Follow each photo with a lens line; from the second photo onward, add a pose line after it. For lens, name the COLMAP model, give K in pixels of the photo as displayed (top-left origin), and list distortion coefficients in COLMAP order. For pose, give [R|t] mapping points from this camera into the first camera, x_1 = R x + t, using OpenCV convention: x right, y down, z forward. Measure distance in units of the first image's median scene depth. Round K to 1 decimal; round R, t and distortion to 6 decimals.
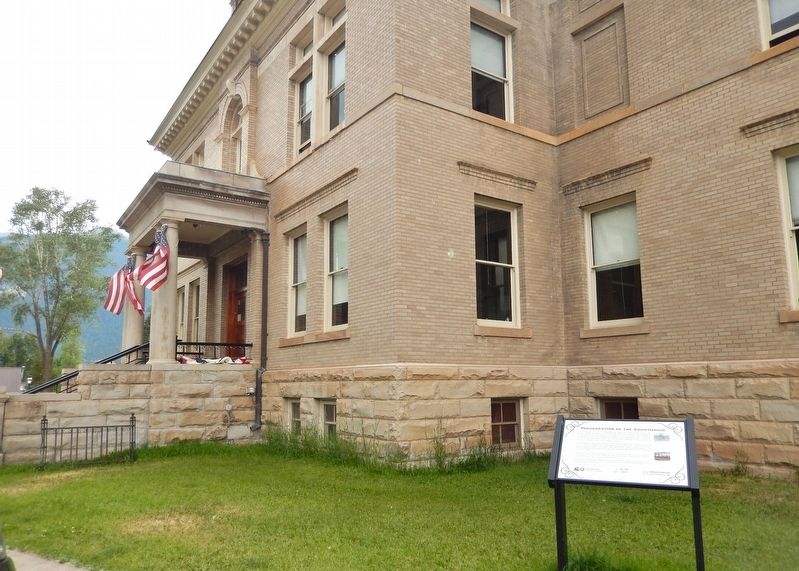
lens RADIAL K [[602.2, 0, 385.0], [0, 602.2, 297.8], [0, 0, 1]] dist [-0.011194, -0.004776]
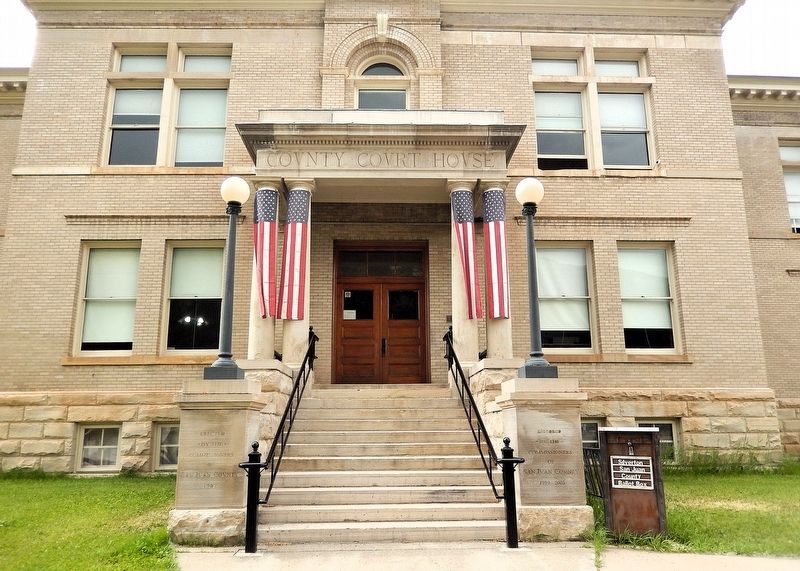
lens RADIAL K [[602.9, 0, 385.5], [0, 602.9, 297.8], [0, 0, 1]] dist [-0.011194, -0.004776]
pose [[0.537766, 0.185717, 0.822385, -1.253373], [-0.125040, 0.982218, -0.140047, 0.167852], [-0.833770, -0.027519, 0.551426, 0.821541]]
